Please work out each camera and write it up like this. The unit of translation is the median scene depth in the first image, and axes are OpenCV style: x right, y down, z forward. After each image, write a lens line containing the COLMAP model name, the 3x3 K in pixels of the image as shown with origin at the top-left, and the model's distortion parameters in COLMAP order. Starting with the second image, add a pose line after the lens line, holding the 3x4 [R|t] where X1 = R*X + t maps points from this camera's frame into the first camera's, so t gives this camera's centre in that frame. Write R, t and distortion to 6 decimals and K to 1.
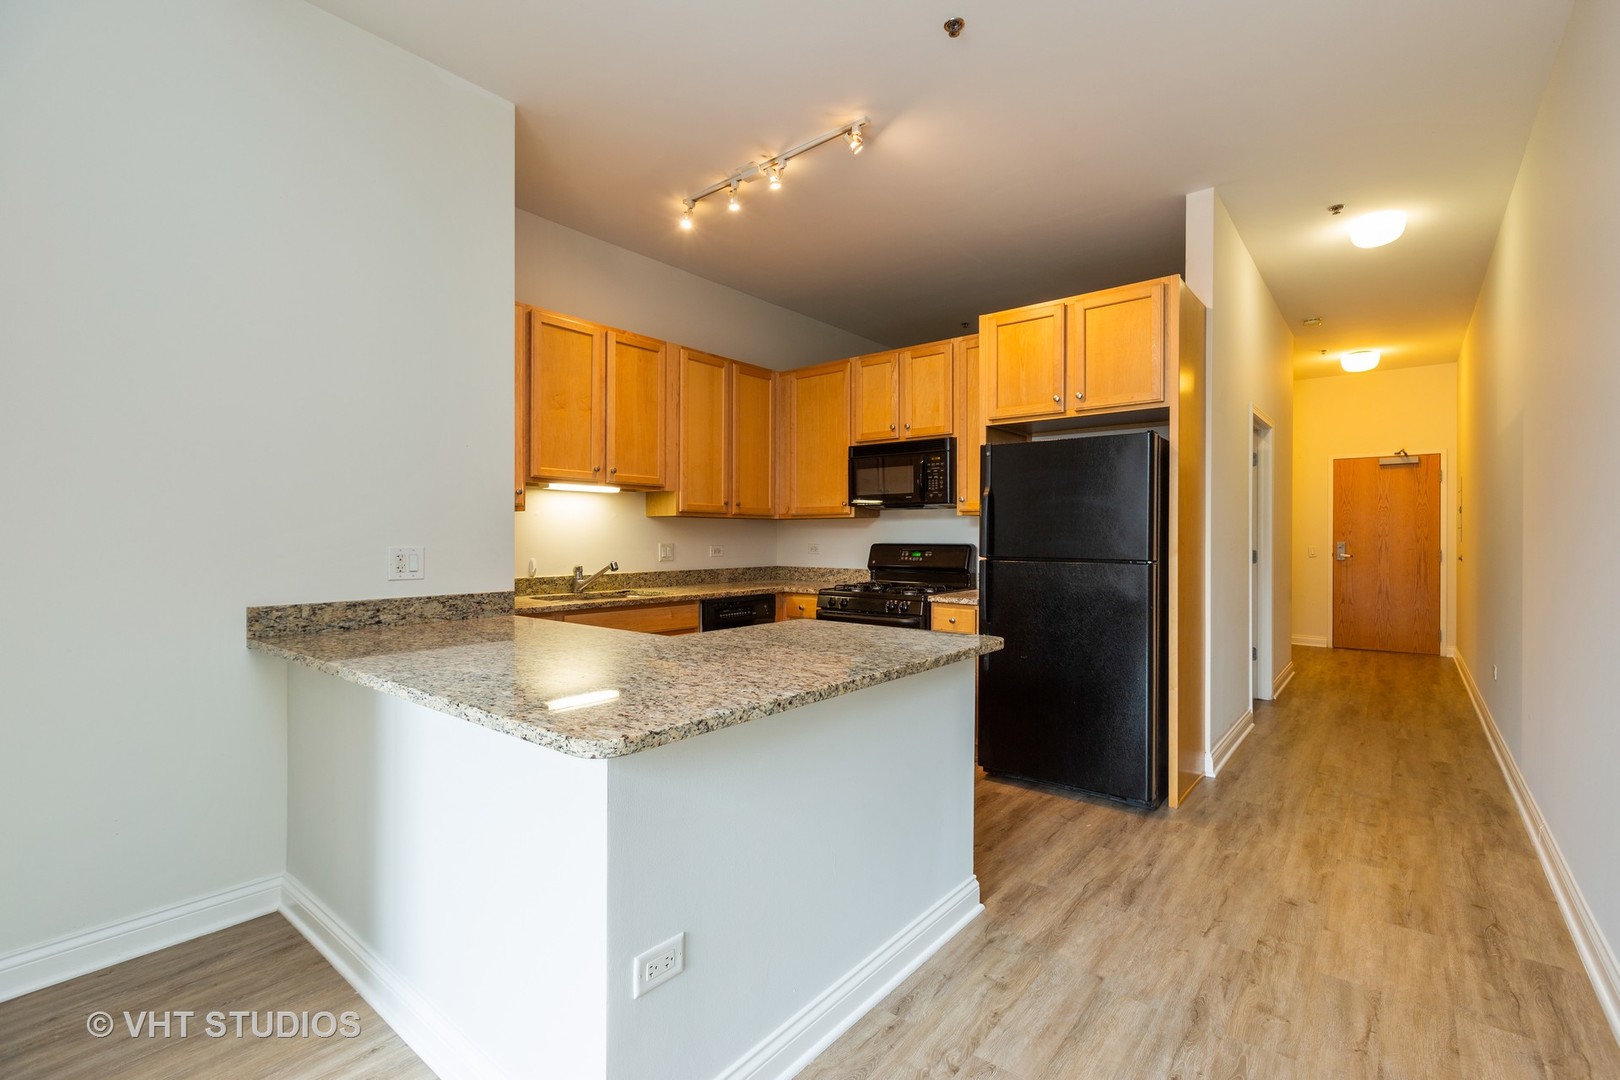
lens RADIAL K [[734.1, 0, 822.7], [0, 734.1, 530.9], [0, 0, 1]] dist [-0.001244, 0.000010]
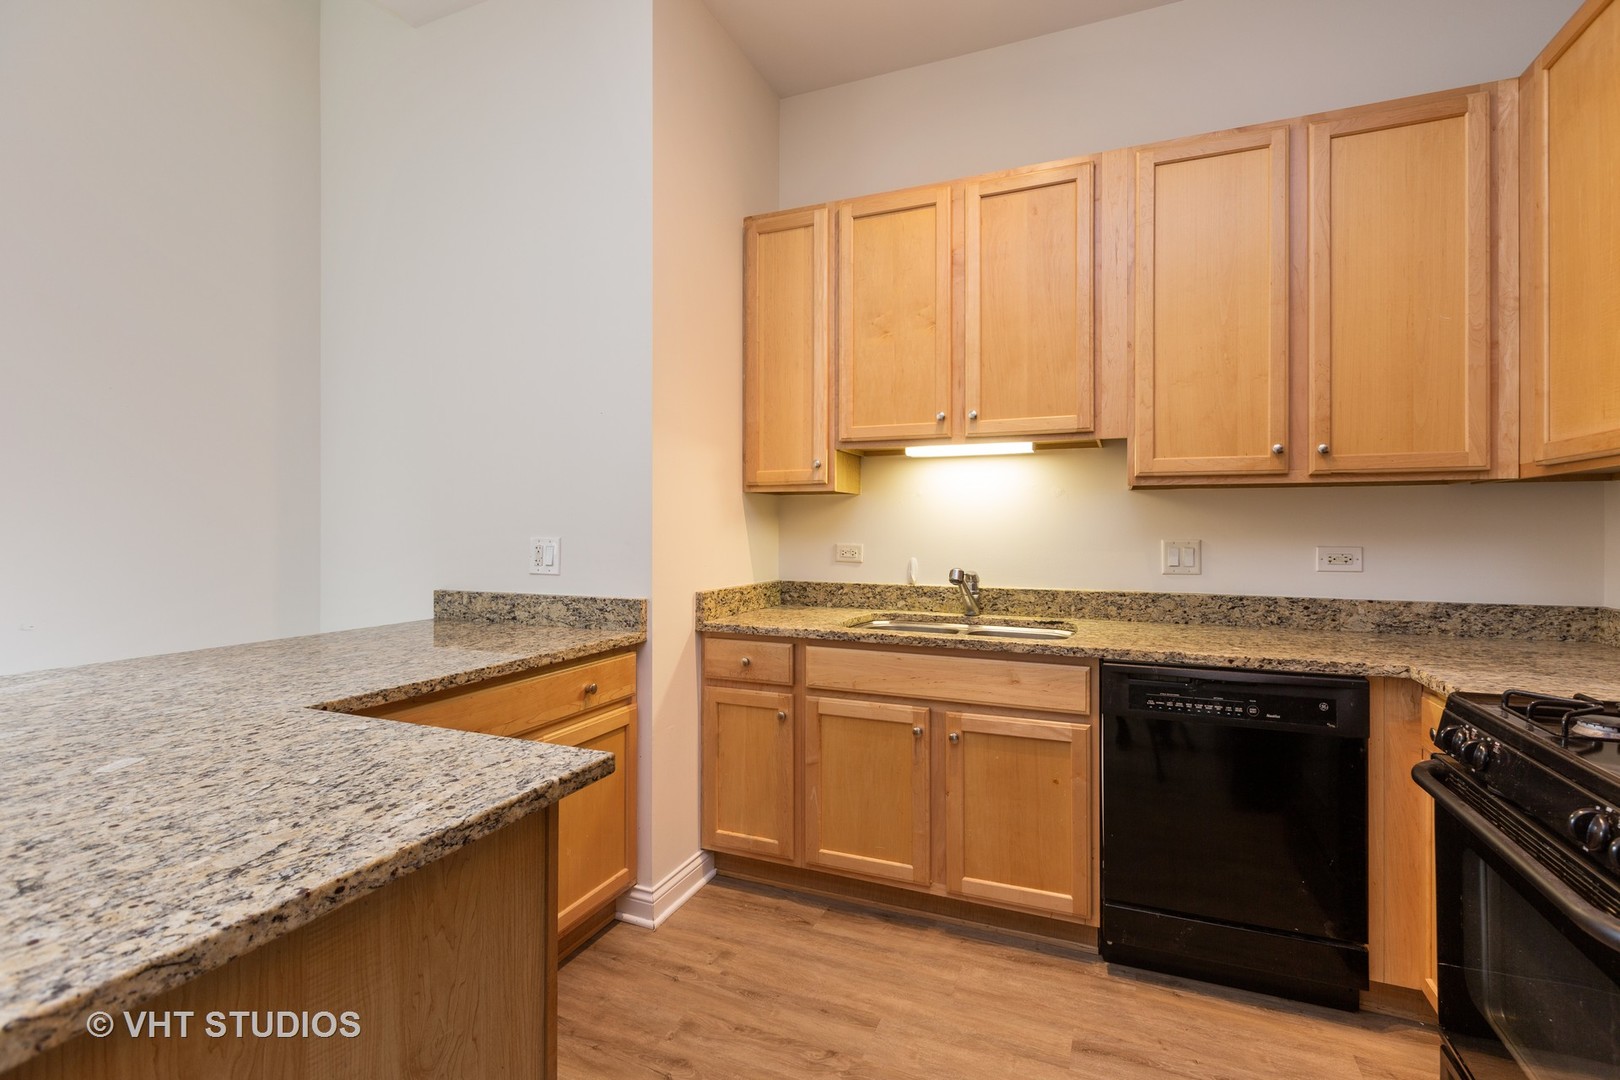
lens RADIAL K [[734.1, 0, 822.7], [0, 734.1, 530.9], [0, 0, 1]] dist [-0.001244, 0.000010]
pose [[0.282181, 0.005984, -0.959343, 0.350979], [0.004446, 0.999962, 0.007545, 0.008189], [0.959351, -0.006394, 0.282143, 0.997056]]
